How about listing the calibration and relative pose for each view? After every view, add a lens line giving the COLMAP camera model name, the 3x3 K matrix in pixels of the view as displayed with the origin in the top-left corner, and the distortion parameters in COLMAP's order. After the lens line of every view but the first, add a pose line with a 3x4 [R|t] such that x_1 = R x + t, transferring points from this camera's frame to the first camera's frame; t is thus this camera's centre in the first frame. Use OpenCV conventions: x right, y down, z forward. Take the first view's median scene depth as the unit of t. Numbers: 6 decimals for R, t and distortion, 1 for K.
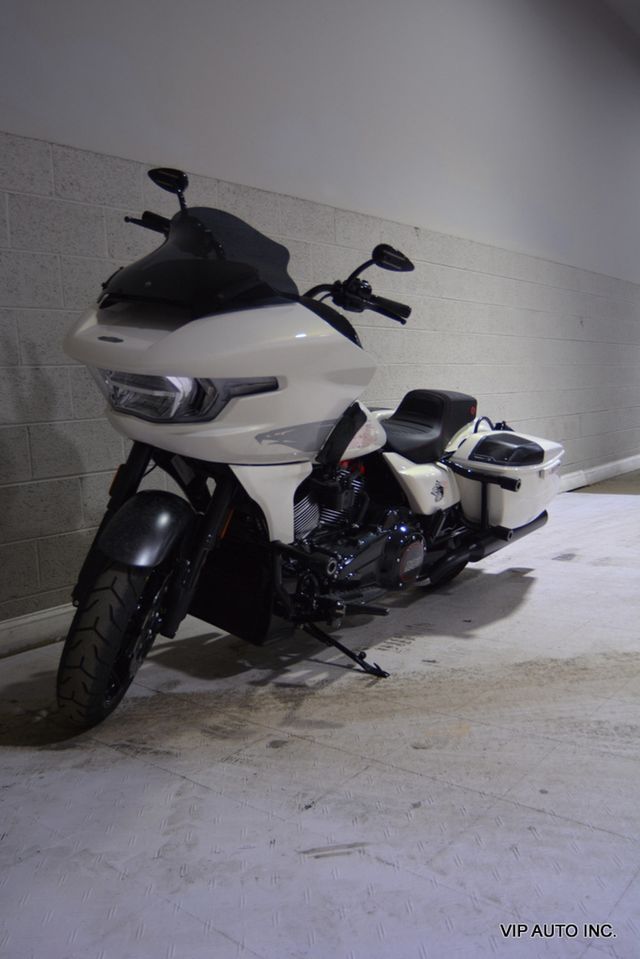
lens RADIAL K [[757.9, 0, 318.0], [0, 757.9, 499.3], [0, 0, 1]] dist [-0.085089, 0.009591]
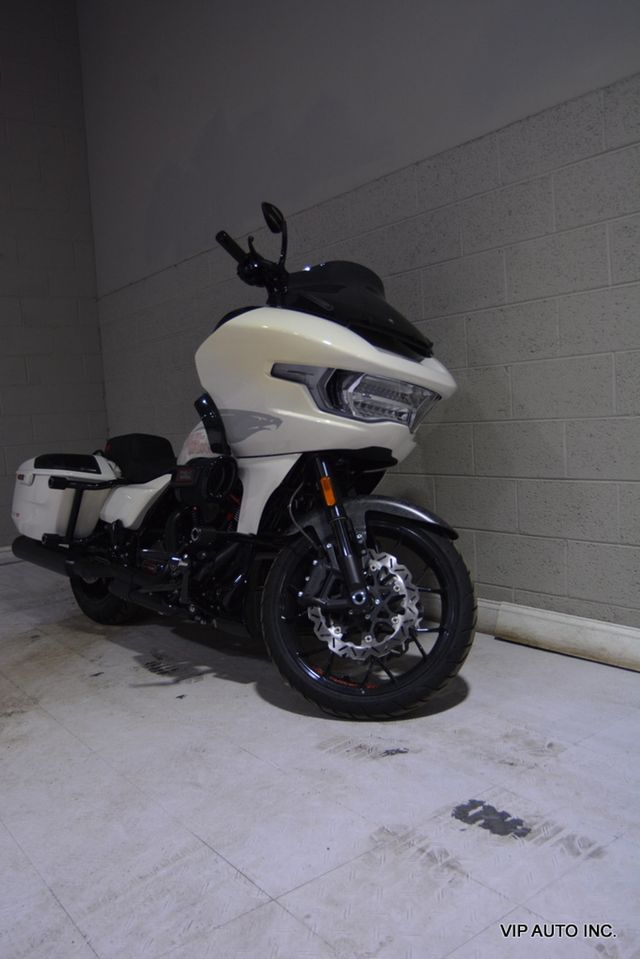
lens RADIAL K [[771.5, 0, 318.7], [0, 771.5, 506.3], [0, 0, 1]] dist [-0.098292, 0.047447]
pose [[-0.199358, 0.182709, -0.962743, 1.170028], [-0.050651, 0.979230, 0.196326, -0.285313], [0.978617, 0.087903, -0.185963, 1.546164]]
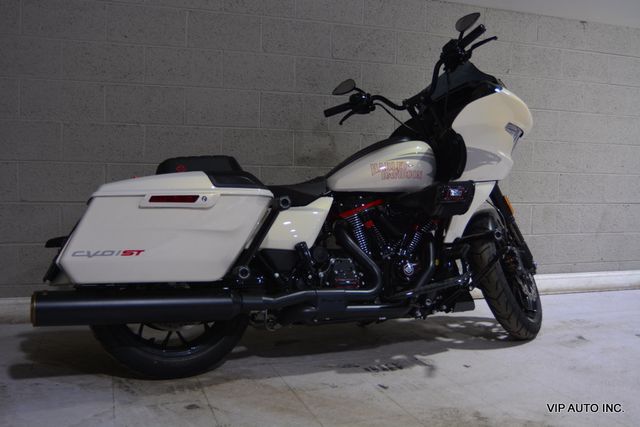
lens RADIAL K [[603.1, 0, 320.5], [0, 603.1, 213.2], [0, 0, 1]] dist [-0.071472, 0.009337]
pose [[0.863341, 0.109881, -0.492512, 0.503865], [-0.132150, 0.991174, -0.010516, -0.032322], [0.487009, 0.074164, 0.870242, 0.115793]]
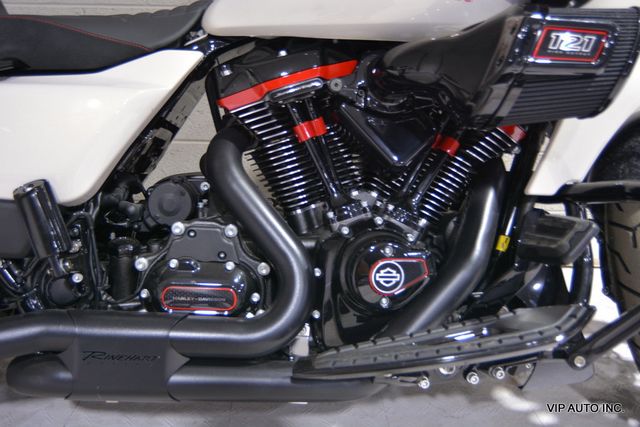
lens RADIAL K [[535.3, 0, 320.4], [0, 535.3, 211.0], [0, 0, 1]] dist [-0.097144, 0.058207]
pose [[0.681841, 0.287202, -0.672762, 0.297166], [-0.168659, 0.956645, 0.237456, -0.070260], [0.711792, -0.048439, 0.700718, 0.881672]]
